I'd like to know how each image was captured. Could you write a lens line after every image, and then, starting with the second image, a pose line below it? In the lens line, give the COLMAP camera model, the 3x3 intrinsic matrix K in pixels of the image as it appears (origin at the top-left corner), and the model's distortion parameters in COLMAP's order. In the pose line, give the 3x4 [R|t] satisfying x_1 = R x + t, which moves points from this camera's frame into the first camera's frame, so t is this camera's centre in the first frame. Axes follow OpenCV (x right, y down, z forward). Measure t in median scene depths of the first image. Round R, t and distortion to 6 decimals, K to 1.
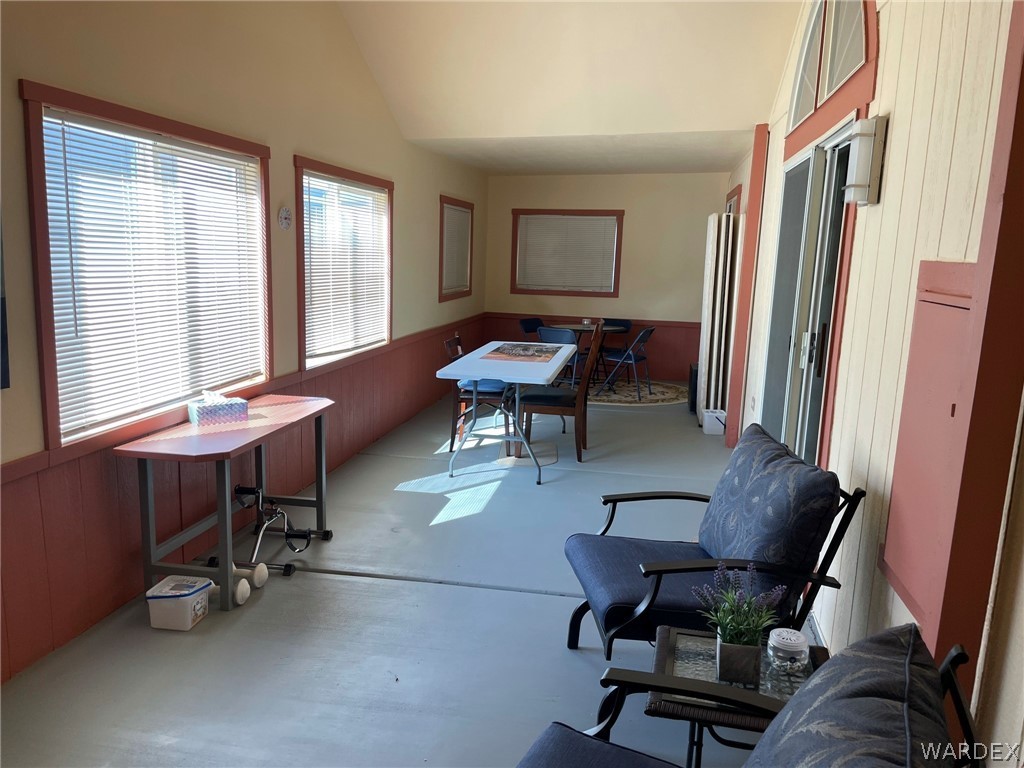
lens RADIAL K [[777.5, 0, 502.4], [0, 777.5, 386.3], [0, 0, 1]] dist [0.120001, -0.189706]
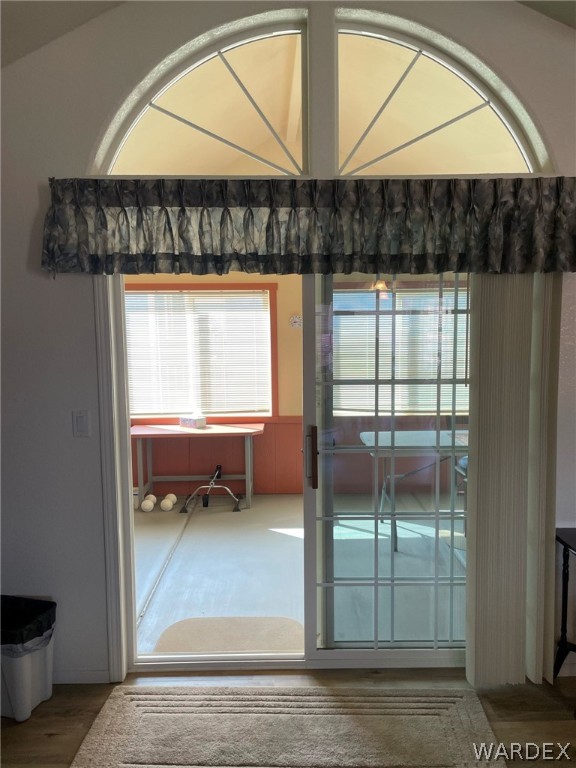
lens RADIAL K [[583.1, 0, 288.0], [0, 583.1, 384.0], [0, 0, 1]] dist [0.120001, -0.189706]
pose [[0.208268, 0.074821, -0.975206, 0.784484], [-0.148836, 0.987882, 0.044008, -0.115877], [0.966681, 0.135980, 0.216881, 0.629488]]
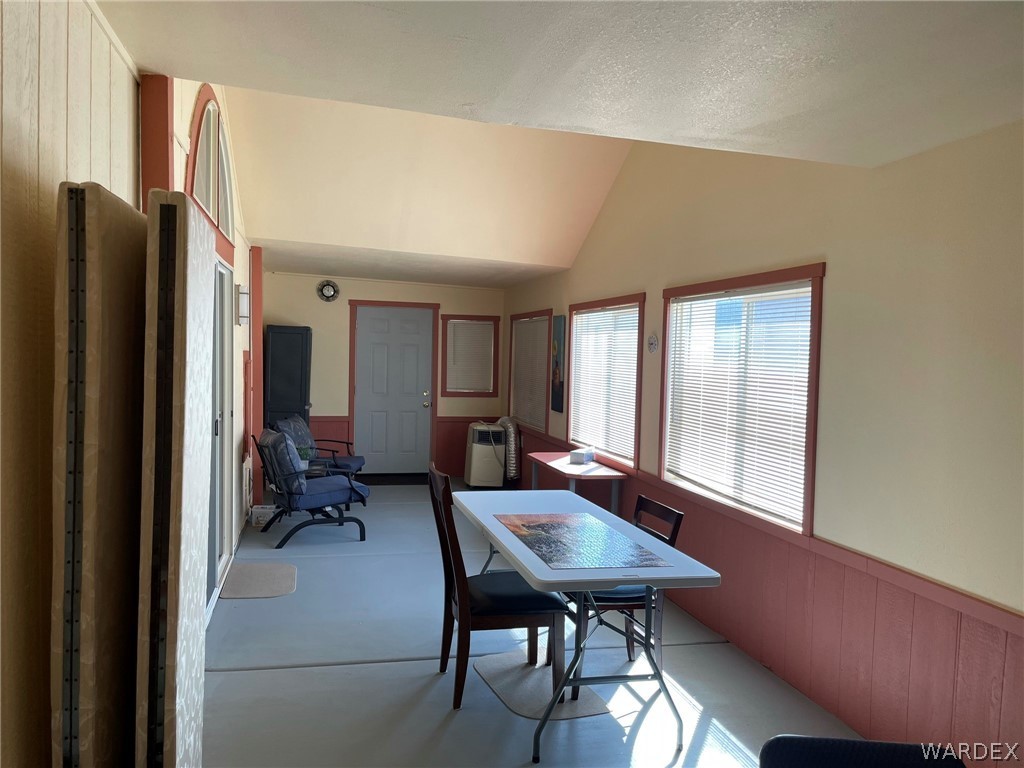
lens RADIAL K [[777.5, 0, 502.4], [0, 777.5, 386.3], [0, 0, 1]] dist [0.120001, -0.189706]
pose [[-0.907401, -0.036253, -0.418700, 0.370413], [-0.125537, 0.974168, 0.187714, -0.294152], [0.401079, 0.222894, -0.888512, 1.691695]]
